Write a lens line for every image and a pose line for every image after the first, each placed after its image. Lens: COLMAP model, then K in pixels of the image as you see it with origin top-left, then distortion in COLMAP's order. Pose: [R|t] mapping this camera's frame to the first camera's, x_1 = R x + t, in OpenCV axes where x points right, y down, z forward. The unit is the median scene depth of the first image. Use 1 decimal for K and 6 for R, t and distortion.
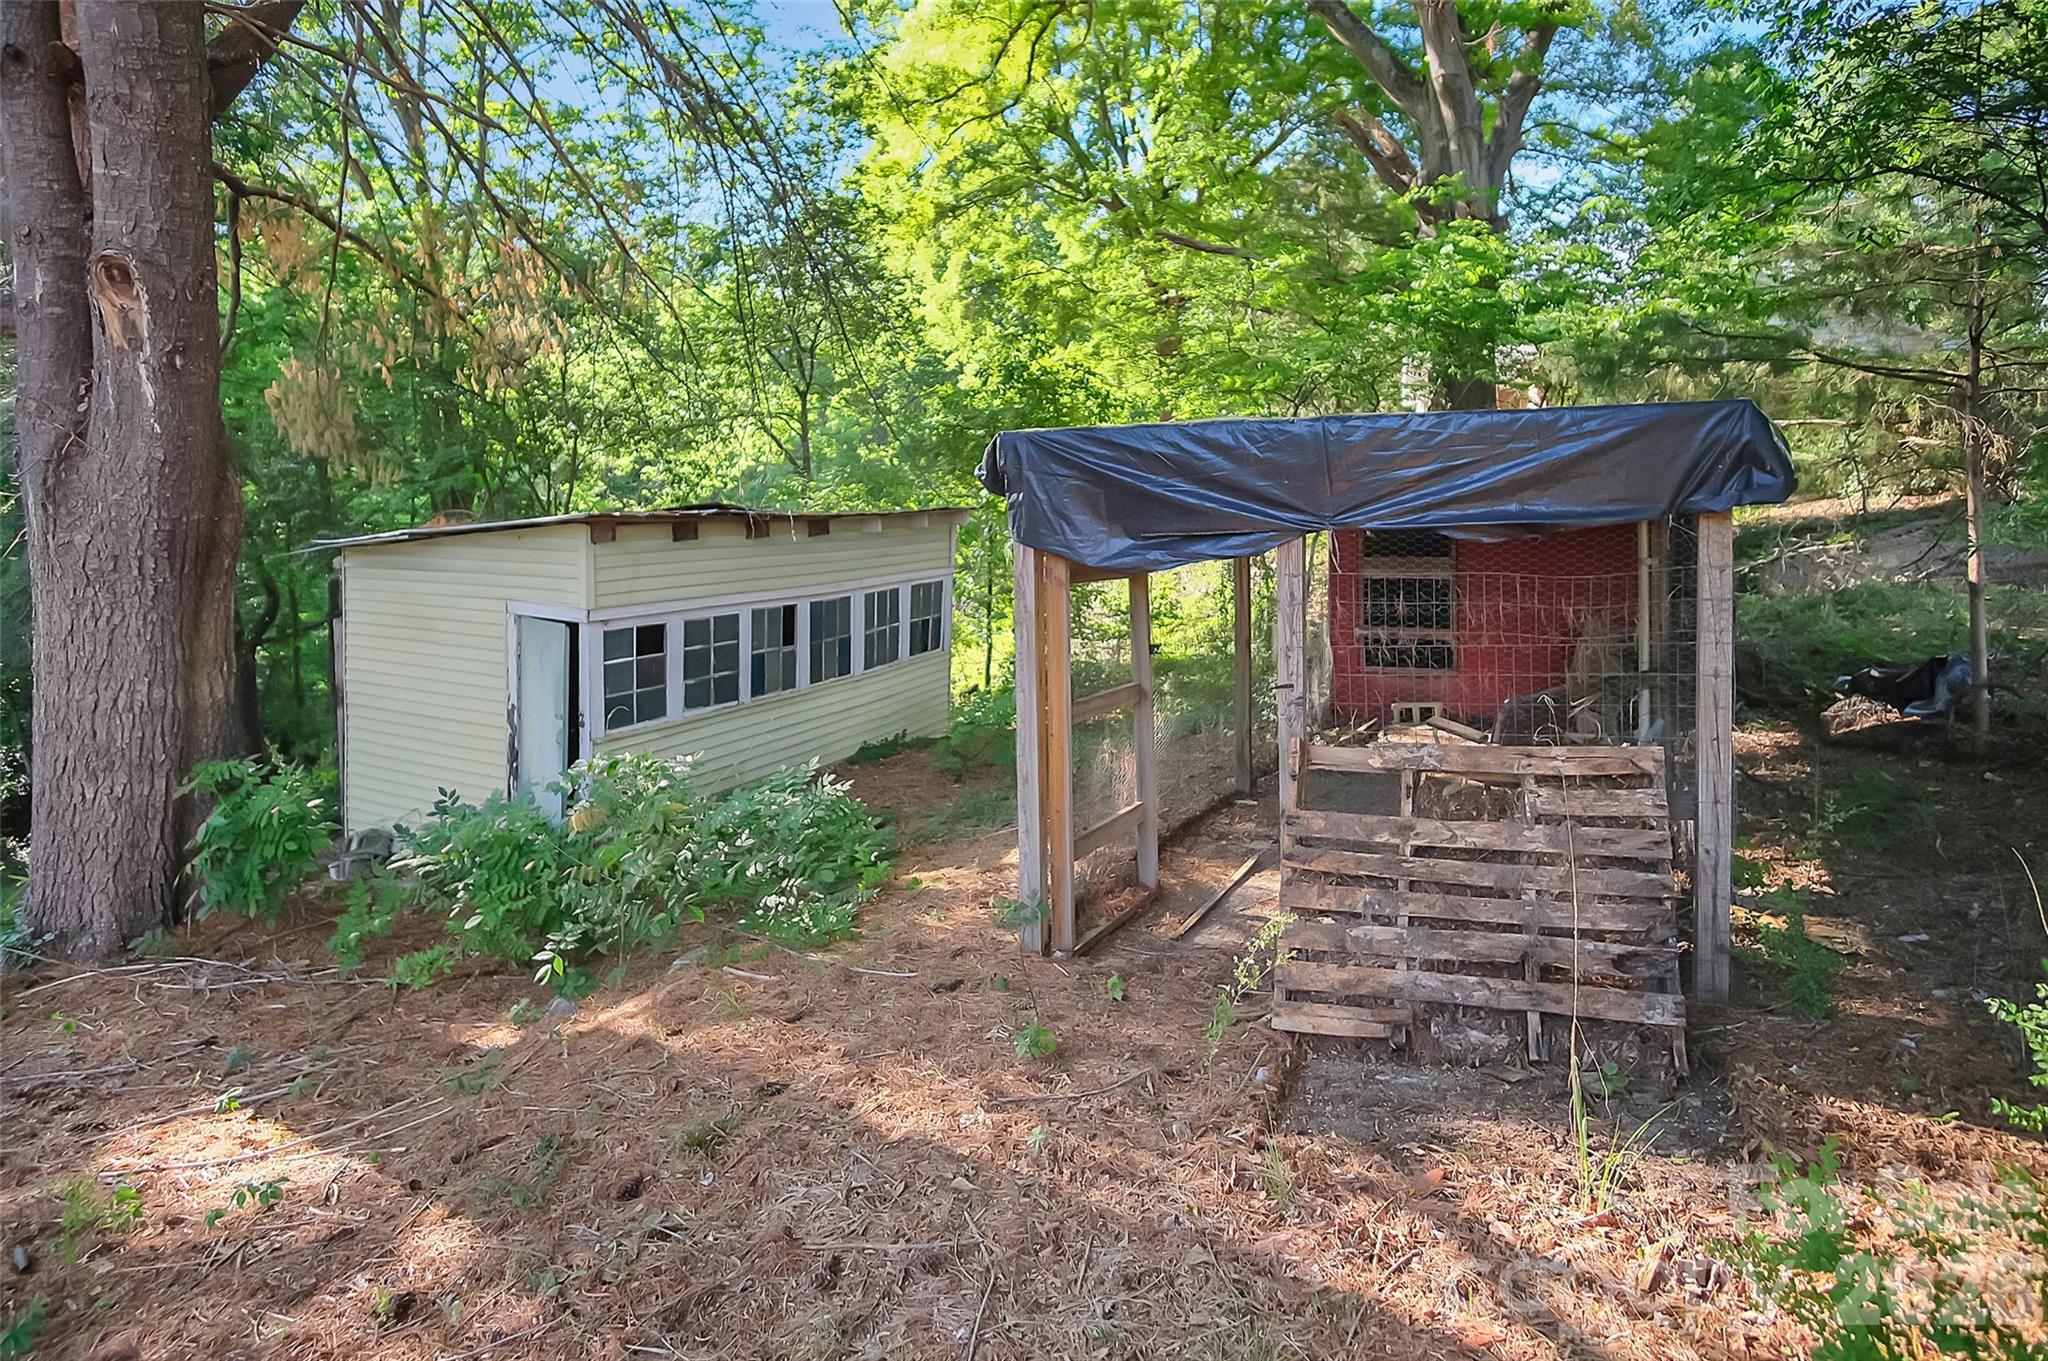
lens RADIAL K [[1157.0, 0, 1024.5], [0, 1157.0, 541.4], [0, 0, 1]] dist [-0.005050, -0.000937]
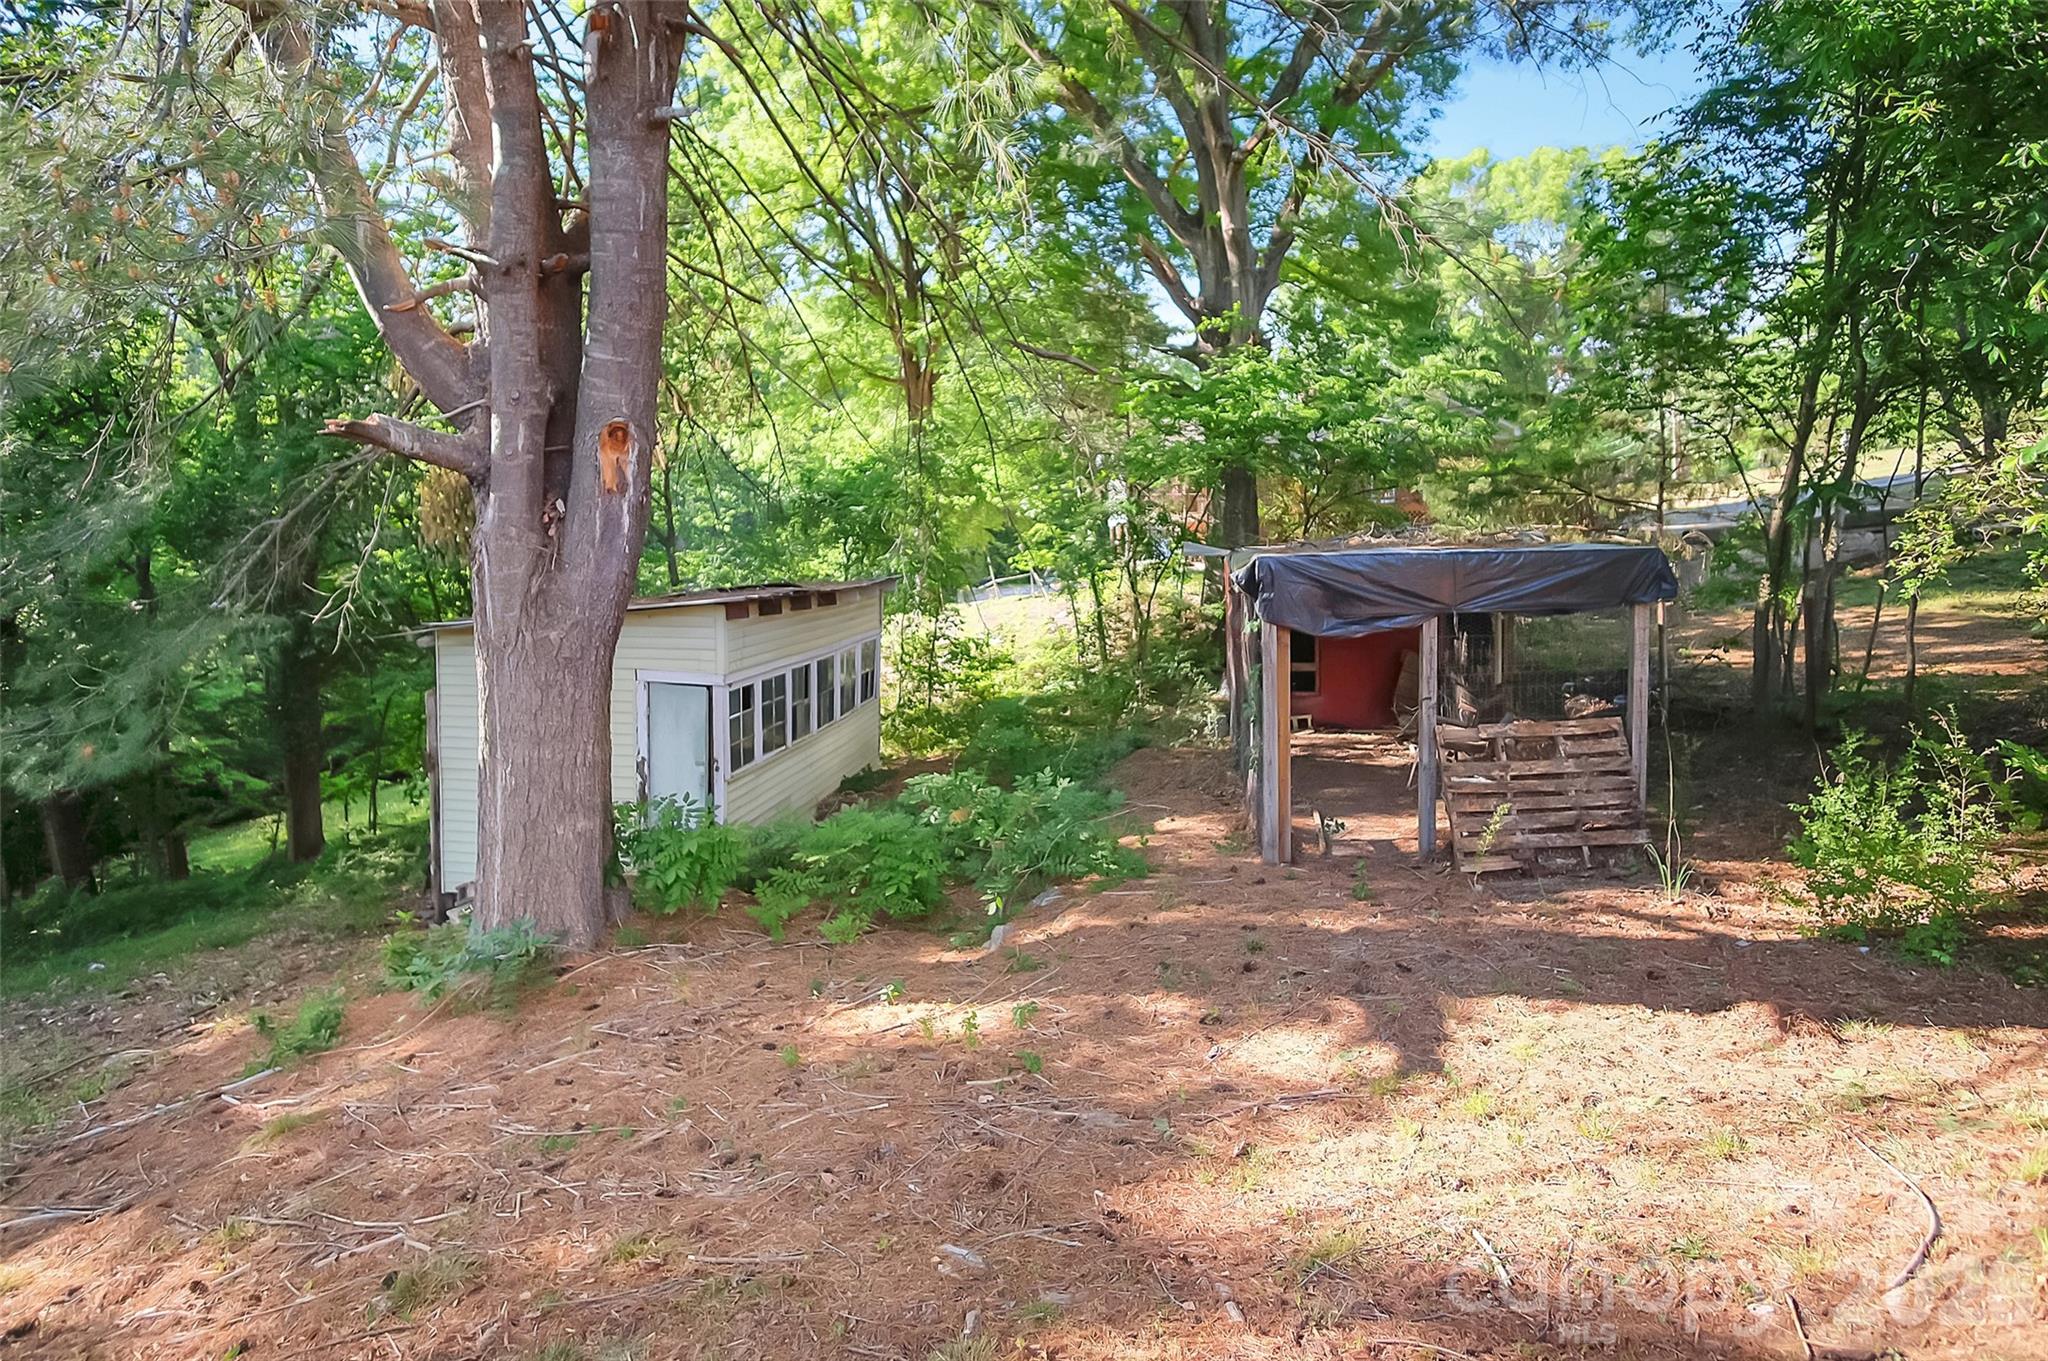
lens RADIAL K [[1162.2, 0, 1023.7], [0, 1162.2, 628.4], [0, 0, 1]] dist [-0.002487, -0.000549]
pose [[0.947342, -0.028033, 0.318994, -1.060827], [0.016094, 0.999070, 0.040002, -0.075383], [-0.319819, -0.032761, 0.946912, -0.582726]]
